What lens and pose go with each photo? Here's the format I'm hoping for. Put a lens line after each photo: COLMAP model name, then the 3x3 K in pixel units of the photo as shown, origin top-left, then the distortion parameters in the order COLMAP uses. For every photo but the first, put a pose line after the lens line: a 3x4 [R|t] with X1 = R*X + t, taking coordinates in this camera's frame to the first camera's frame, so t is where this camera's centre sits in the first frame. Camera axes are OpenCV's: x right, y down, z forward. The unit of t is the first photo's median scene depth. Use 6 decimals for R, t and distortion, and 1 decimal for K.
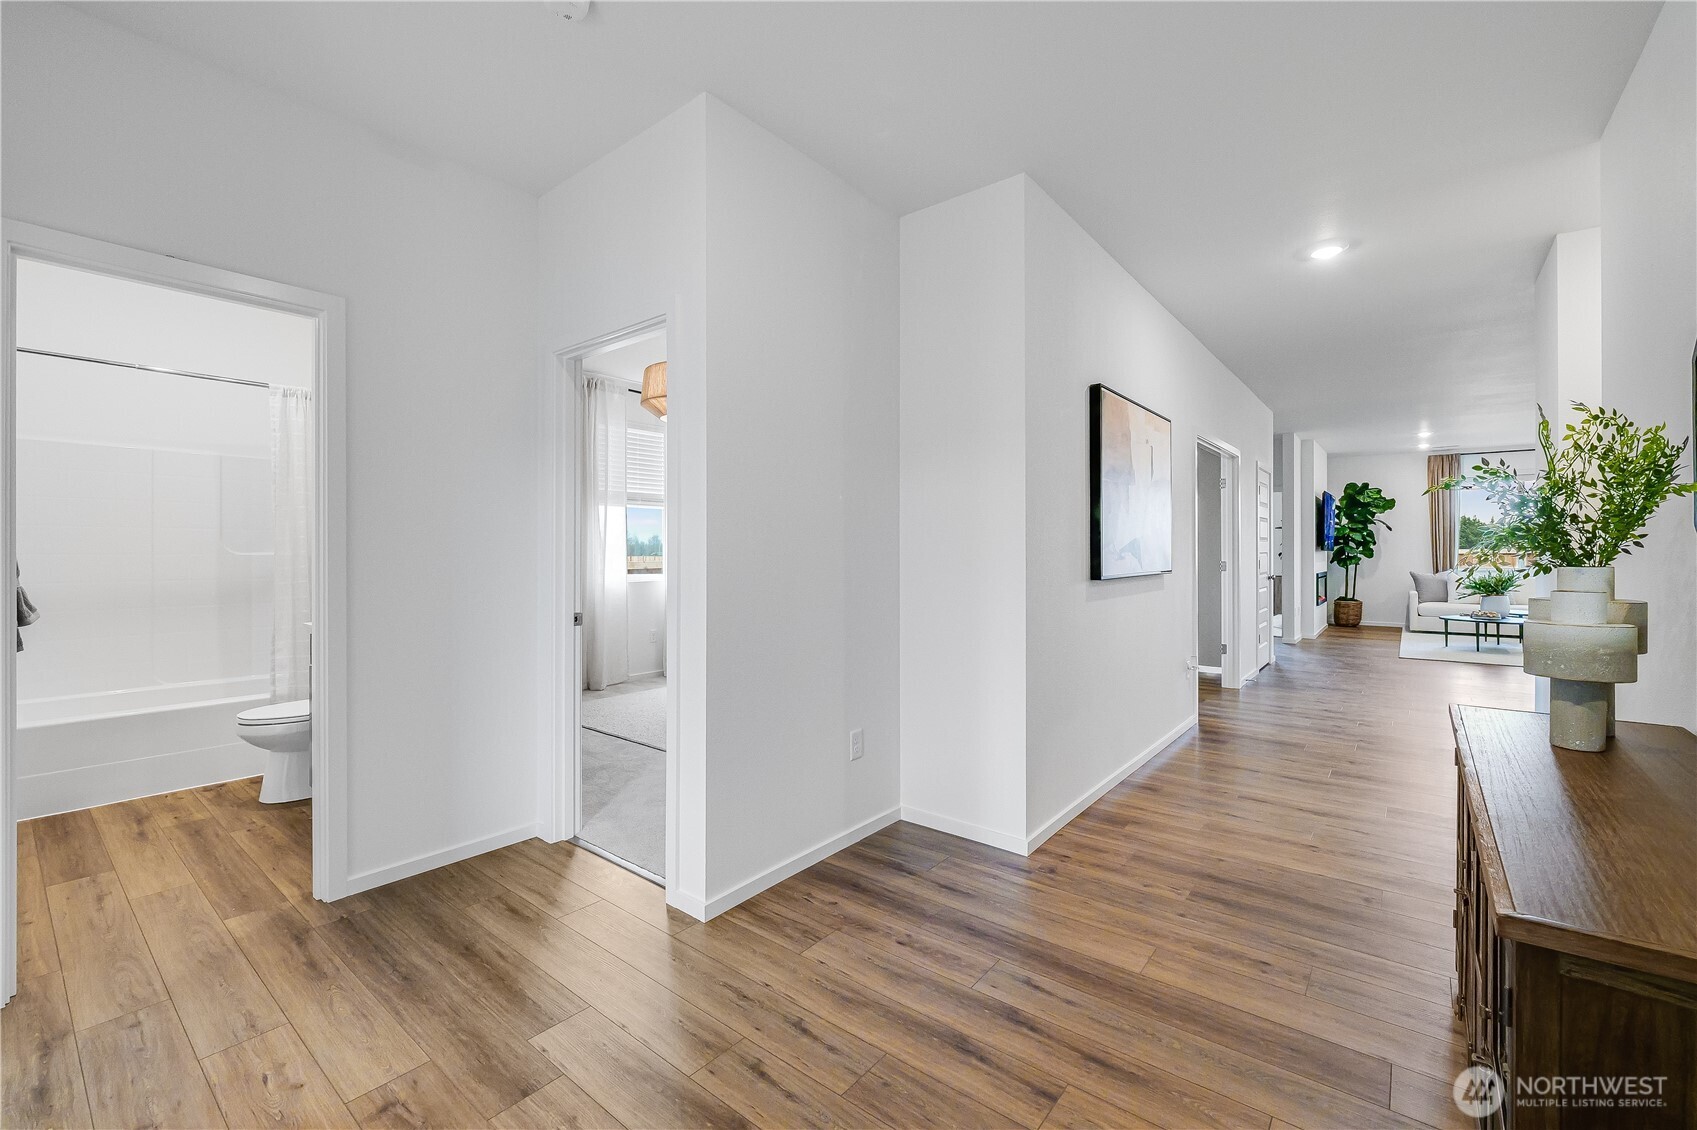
lens RADIAL K [[711.0, 0, 837.8], [0, 711.0, 559.4], [0, 0, 1]] dist [-0.006319, -0.000688]
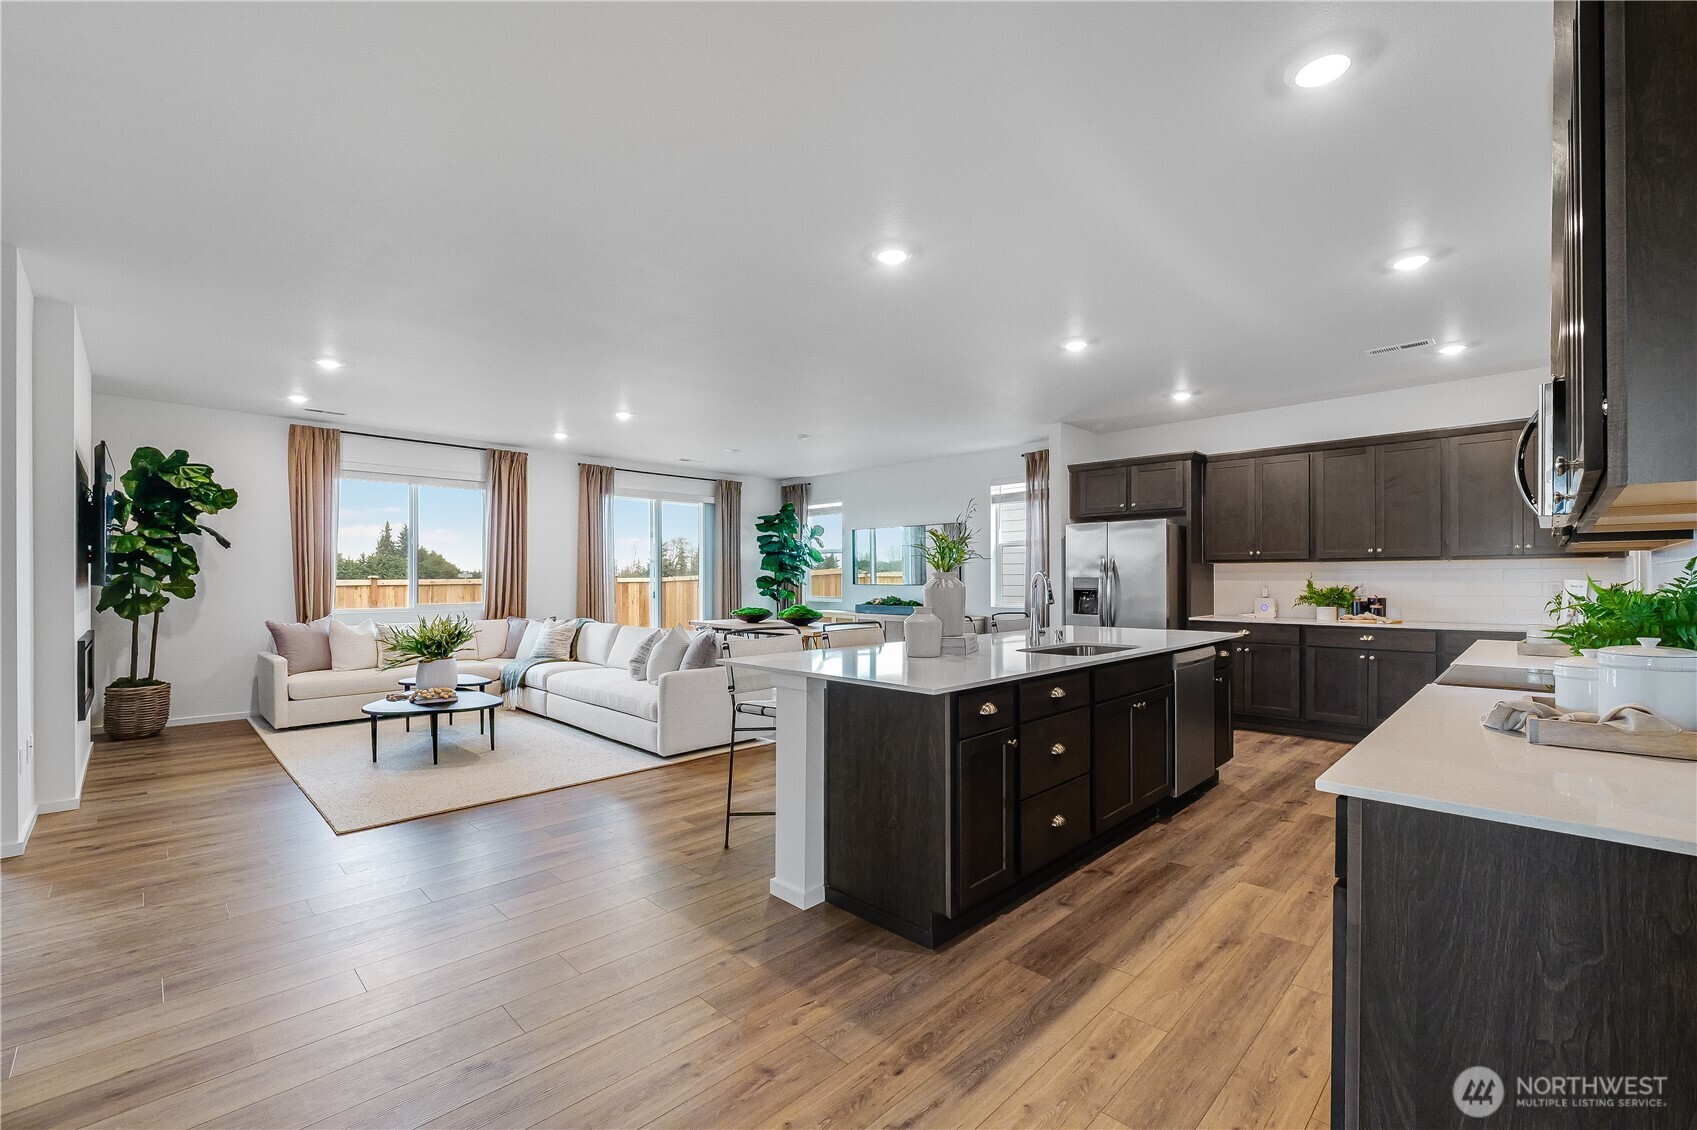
lens RADIAL K [[711.0, 0, 843.7], [0, 711.0, 576.7], [0, 0, 1]] dist [-0.006319, -0.000688]
pose [[0.099222, 0.008281, 0.995031, 0.286127], [0.008731, 0.999920, -0.009192, -0.008872], [-0.995027, 0.009600, 0.099142, 0.473910]]
